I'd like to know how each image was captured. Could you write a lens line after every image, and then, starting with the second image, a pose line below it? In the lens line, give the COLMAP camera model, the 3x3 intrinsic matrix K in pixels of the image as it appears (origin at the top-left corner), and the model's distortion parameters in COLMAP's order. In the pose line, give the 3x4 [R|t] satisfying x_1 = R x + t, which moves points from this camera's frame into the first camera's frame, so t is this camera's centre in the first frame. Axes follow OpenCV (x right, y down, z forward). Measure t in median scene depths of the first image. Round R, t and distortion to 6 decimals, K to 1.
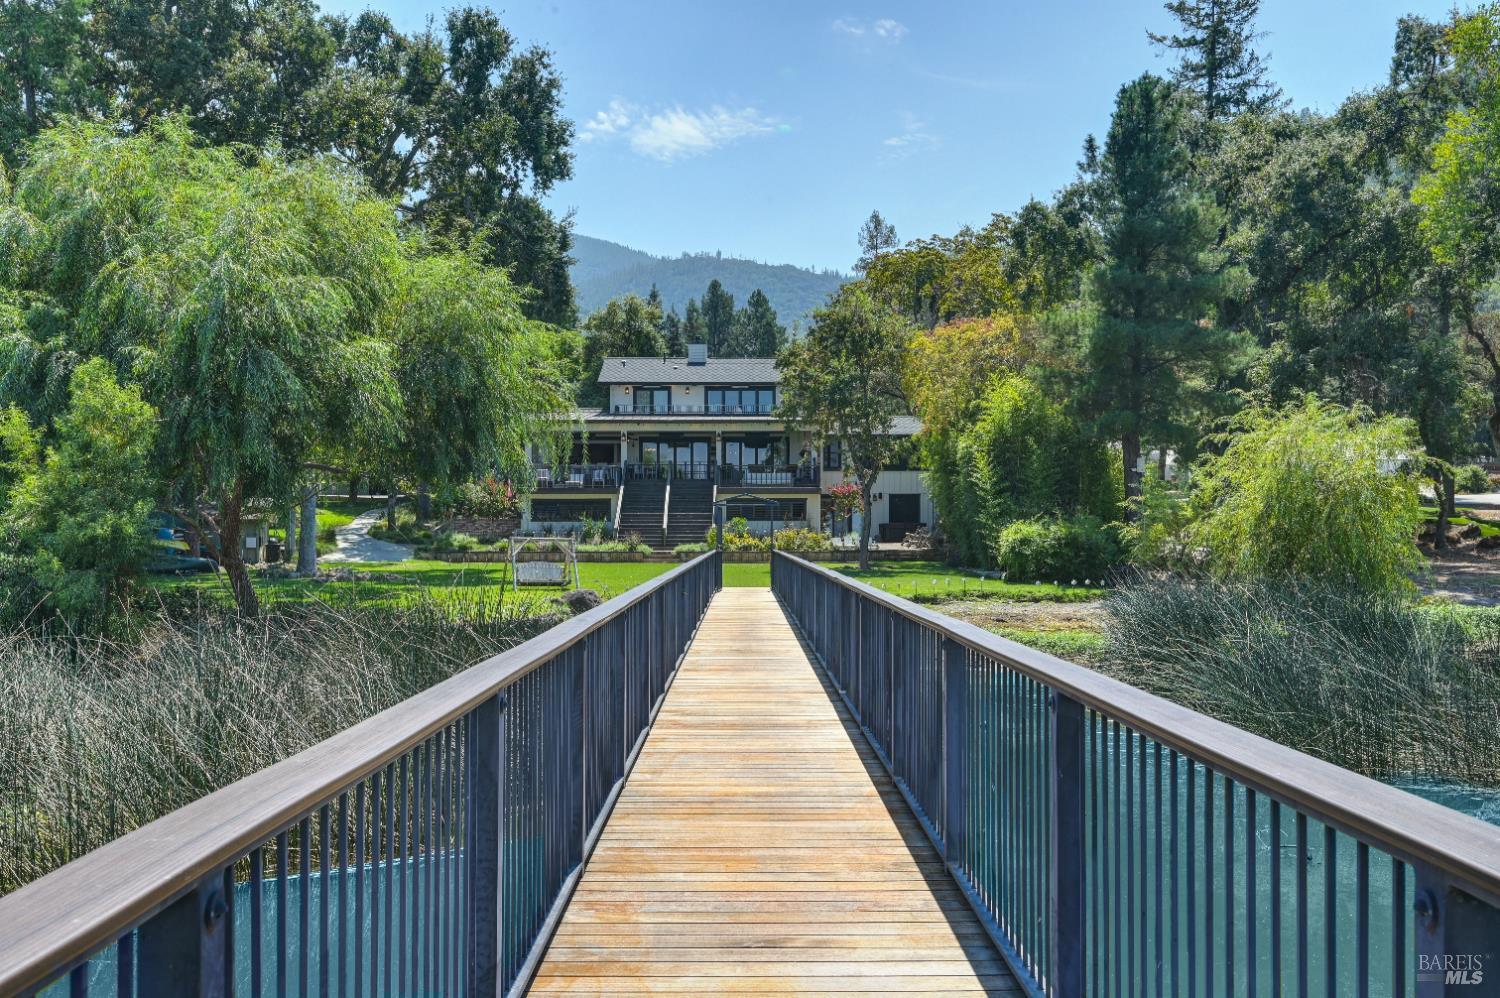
lens RADIAL K [[1288.1, 0, 750.4], [0, 1288.1, 503.3], [0, 0, 1]] dist [-0.013949, -0.001227]
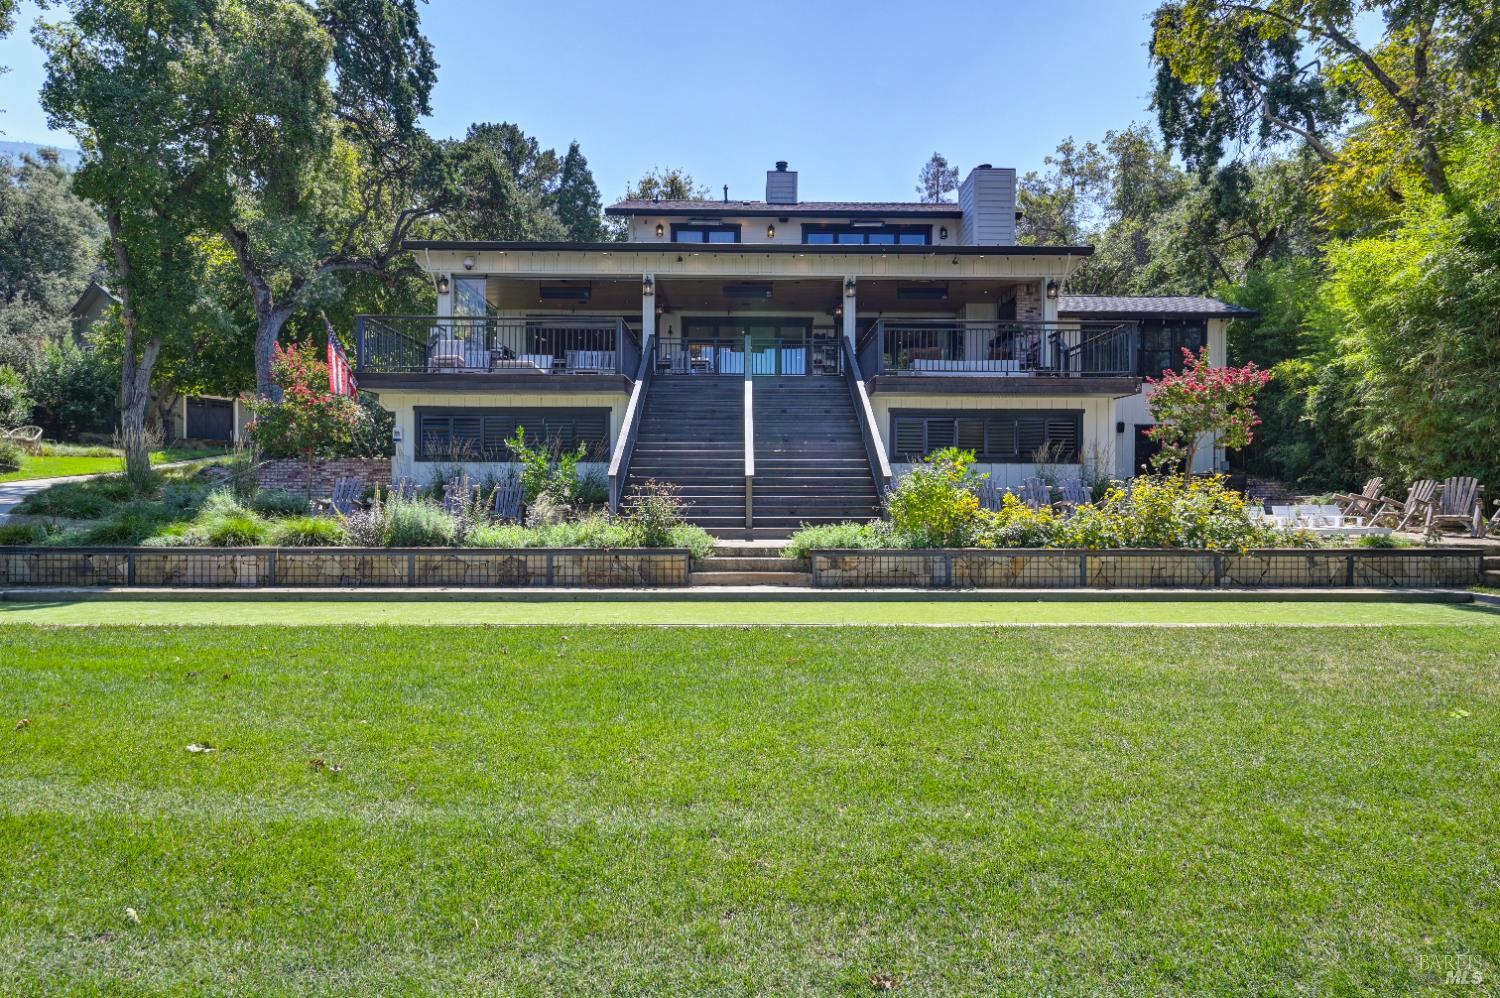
lens RADIAL K [[777.1, 0, 750.4], [0, 777.1, 497.5], [0, 0, 1]] dist [-0.000034, -0.000002]
pose [[0.999988, 0.003251, -0.003620, -0.064899], [-0.003165, 0.999722, 0.023357, 0.019788], [0.003695, -0.023345, 0.999721, 0.776523]]
